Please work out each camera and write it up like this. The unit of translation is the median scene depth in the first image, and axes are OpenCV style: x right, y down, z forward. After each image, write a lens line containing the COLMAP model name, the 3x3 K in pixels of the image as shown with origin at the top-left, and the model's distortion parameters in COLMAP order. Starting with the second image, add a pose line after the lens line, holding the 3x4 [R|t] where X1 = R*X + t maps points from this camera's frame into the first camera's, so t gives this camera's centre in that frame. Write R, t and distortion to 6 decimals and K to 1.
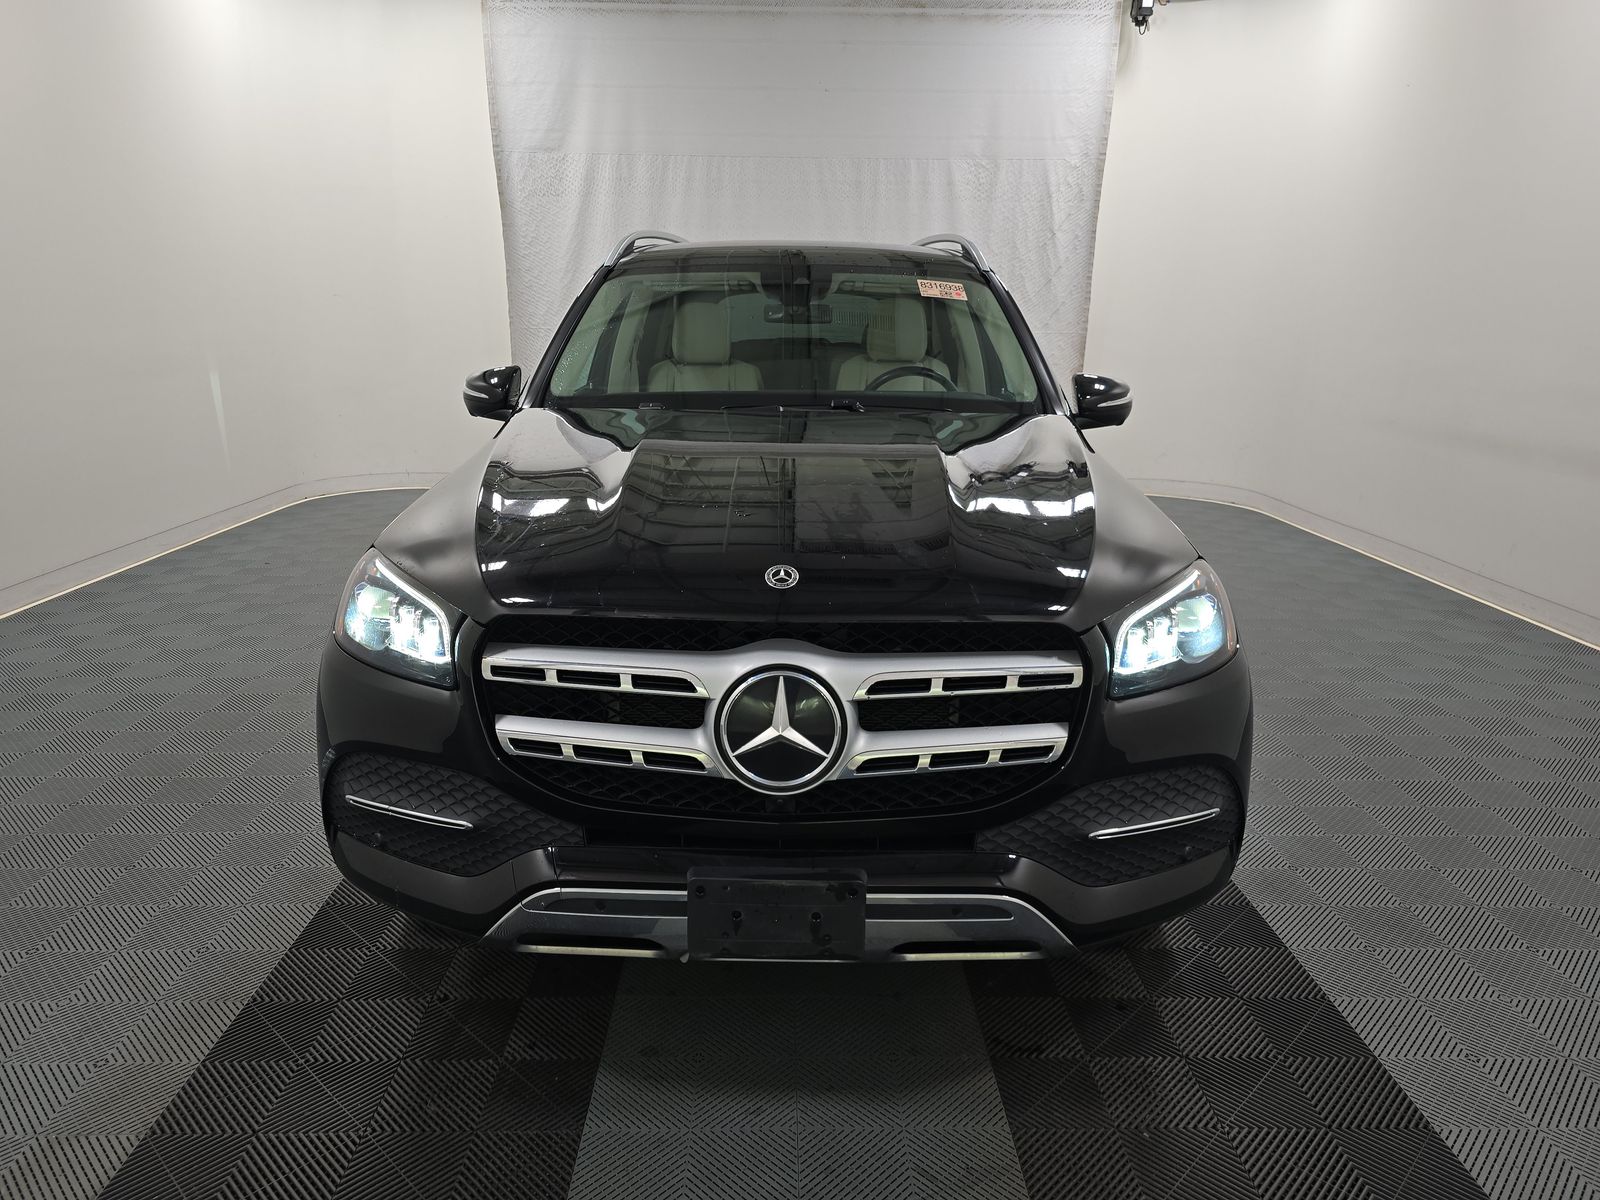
lens RADIAL K [[1086.1, 0, 800.0], [0, 1086.1, 600.0], [0, 0, 1]] dist [0.004798, 0.001003]
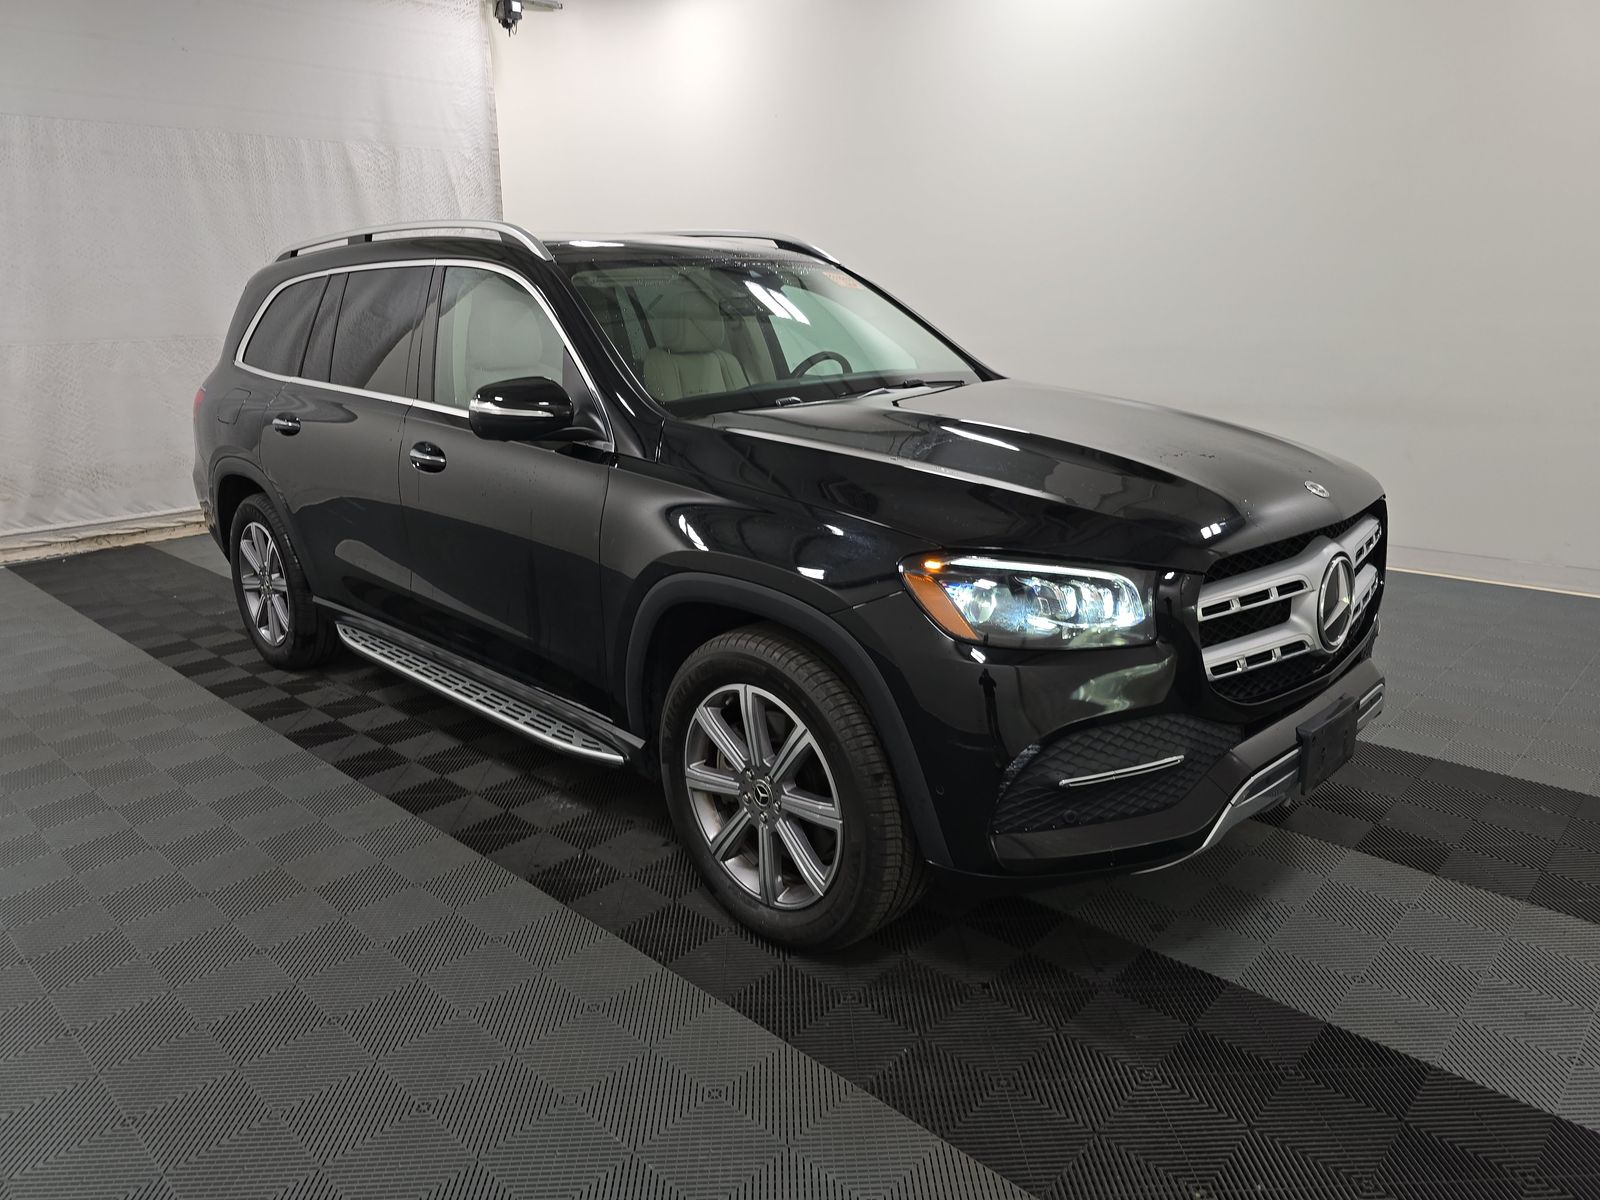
lens RADIAL K [[1086.1, 0, 800.0], [0, 1086.1, 600.0], [0, 0, 1]] dist [0.004798, 0.001003]
pose [[0.701921, -0.207154, 0.681465, -0.309692], [0.204120, 0.975145, 0.086180, -0.030450], [-0.682380, 0.078609, 0.726759, 0.103360]]
